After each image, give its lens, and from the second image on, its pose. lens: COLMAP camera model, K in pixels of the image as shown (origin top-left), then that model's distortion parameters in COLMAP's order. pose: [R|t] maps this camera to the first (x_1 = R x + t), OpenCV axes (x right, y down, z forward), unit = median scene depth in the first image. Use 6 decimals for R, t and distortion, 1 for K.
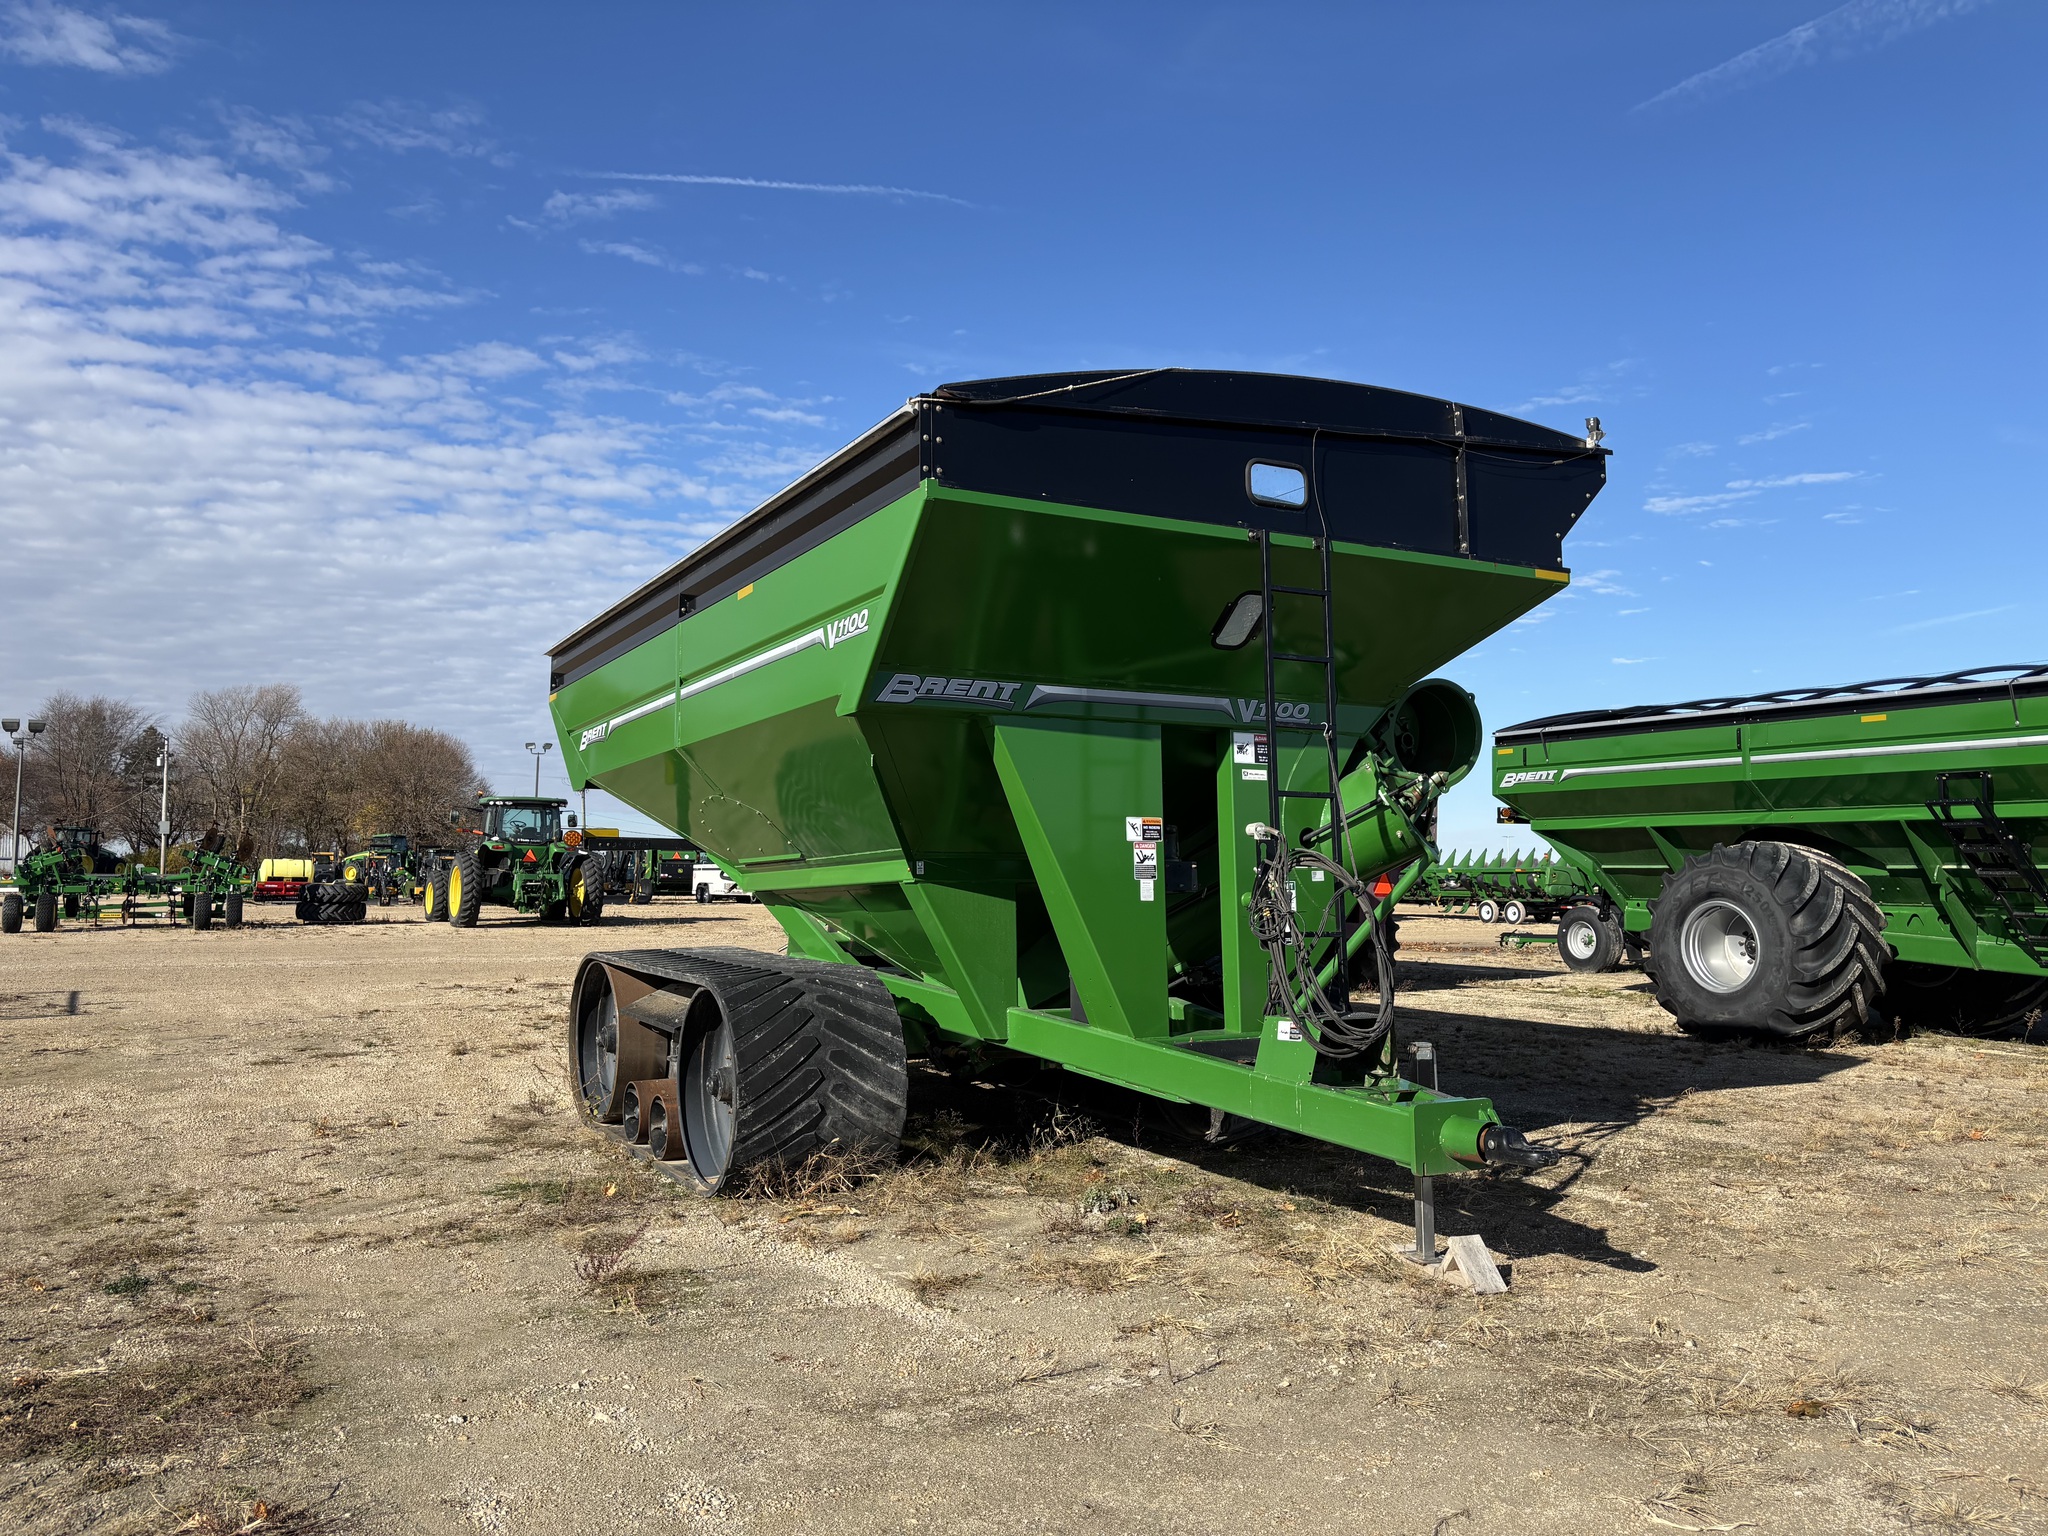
lens RADIAL K [[1622.9, 0, 1025.4], [0, 1622.9, 756.2], [0, 0, 1]] dist [0.035240, -0.009942]
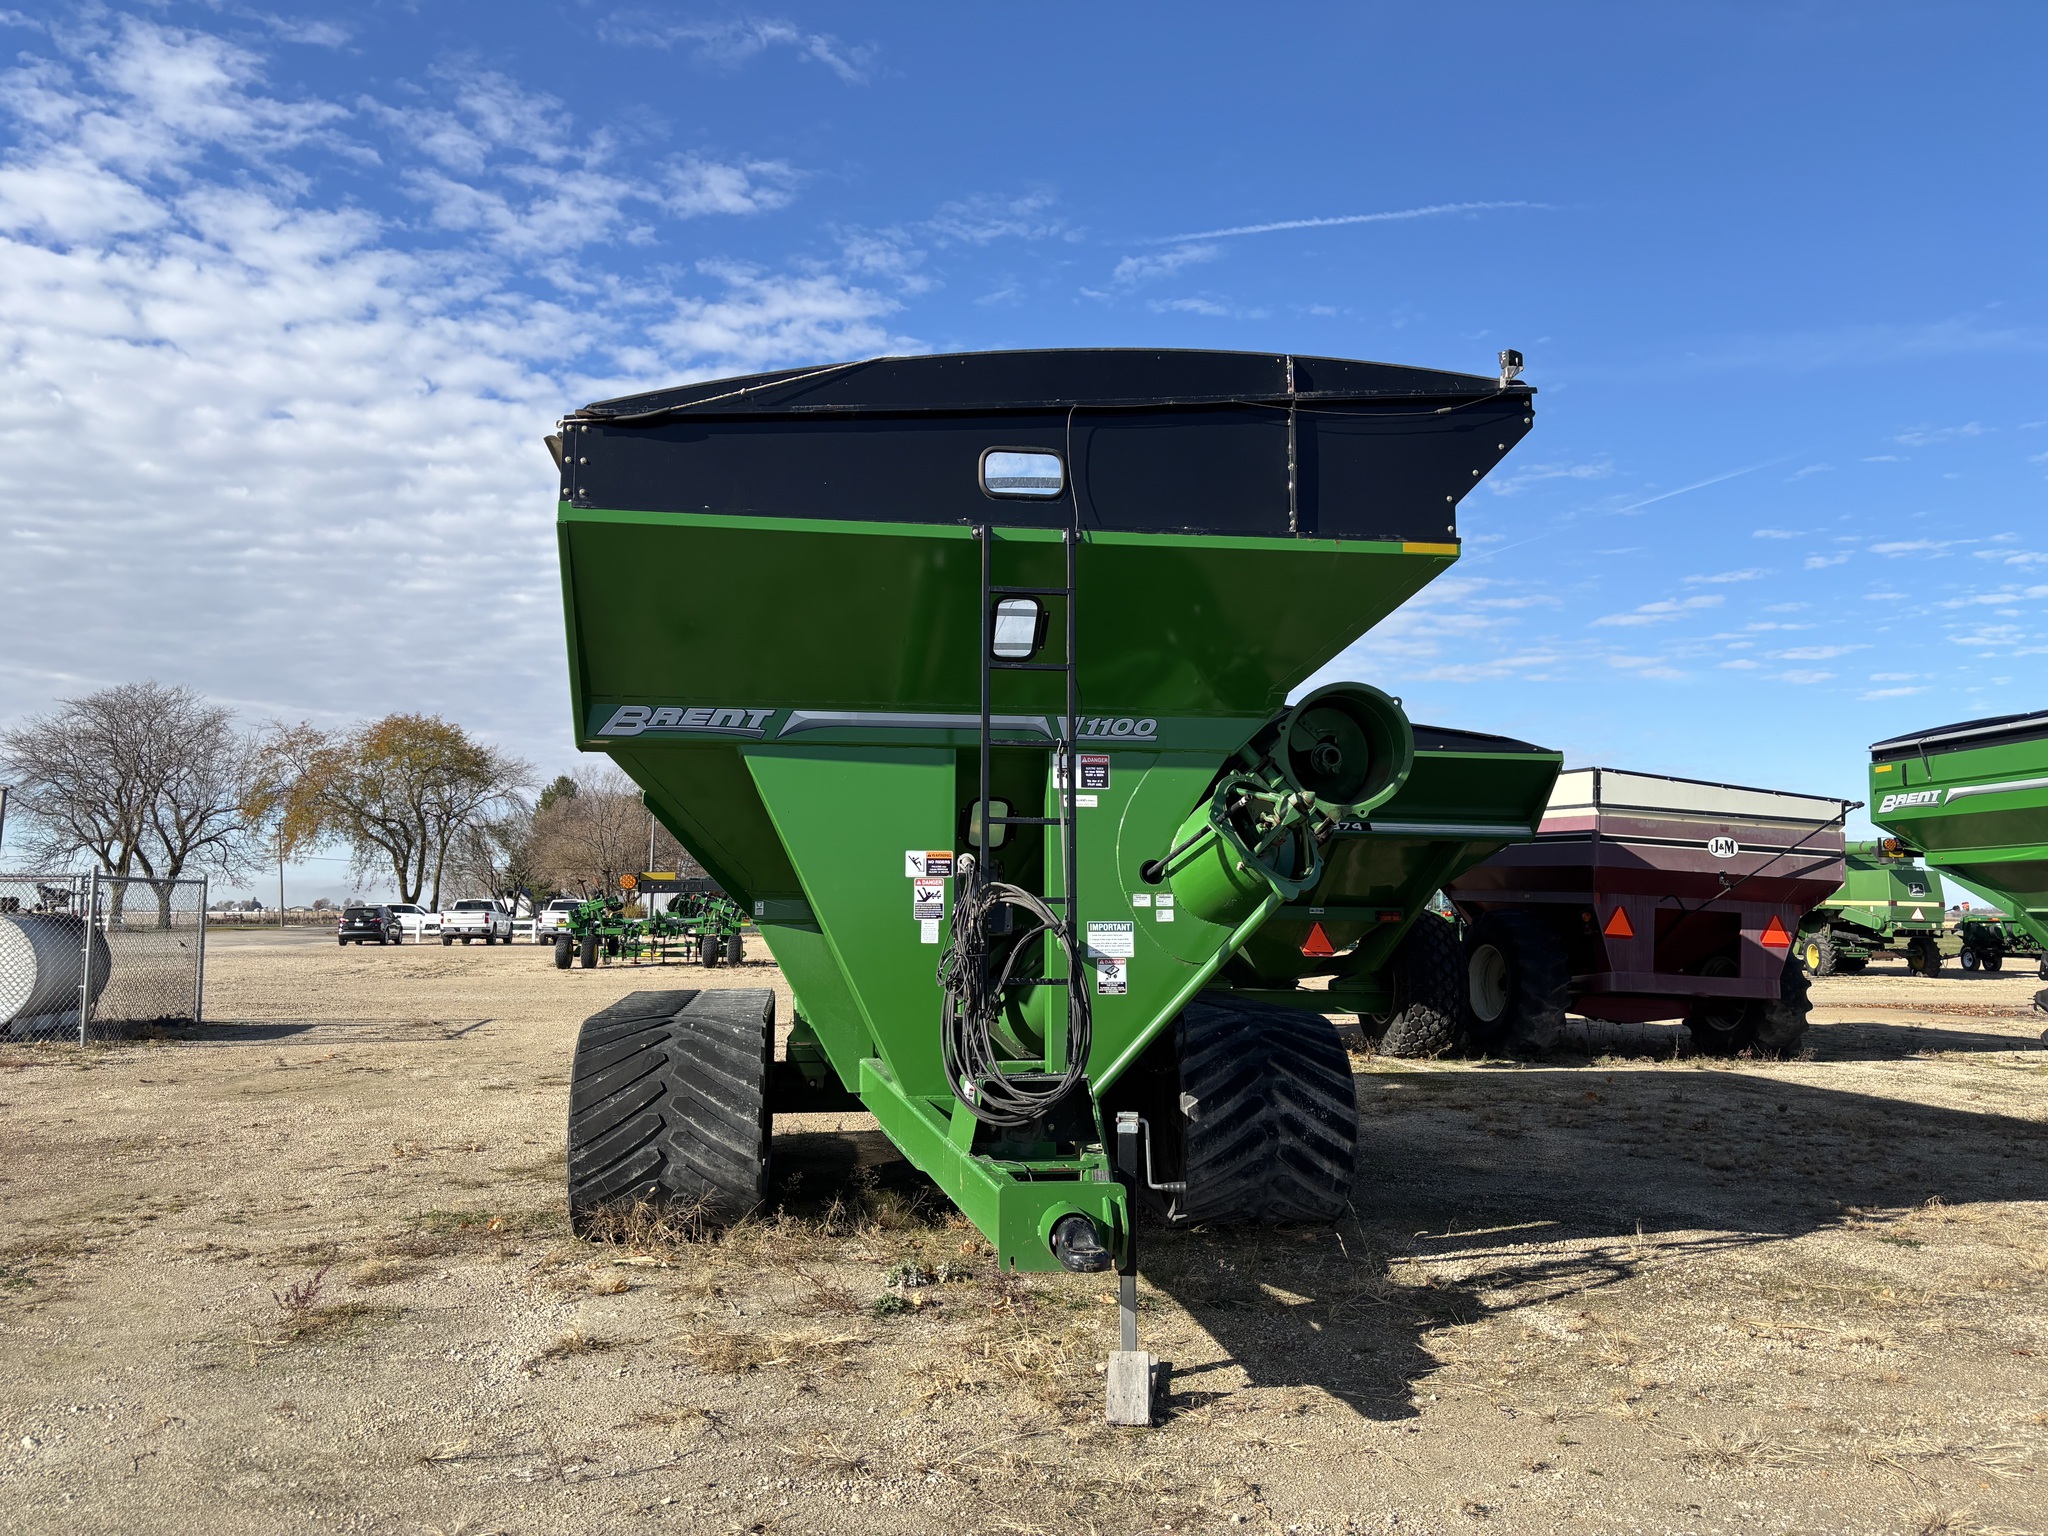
lens RADIAL K [[1637.2, 0, 1013.2], [0, 1637.2, 765.3], [0, 0, 1]] dist [0.131283, -0.190205]
pose [[0.927190, -0.033358, -0.373103, 0.236396], [0.025135, 0.999322, -0.026885, 0.007957], [0.373747, 0.015549, 0.927400, 0.083436]]
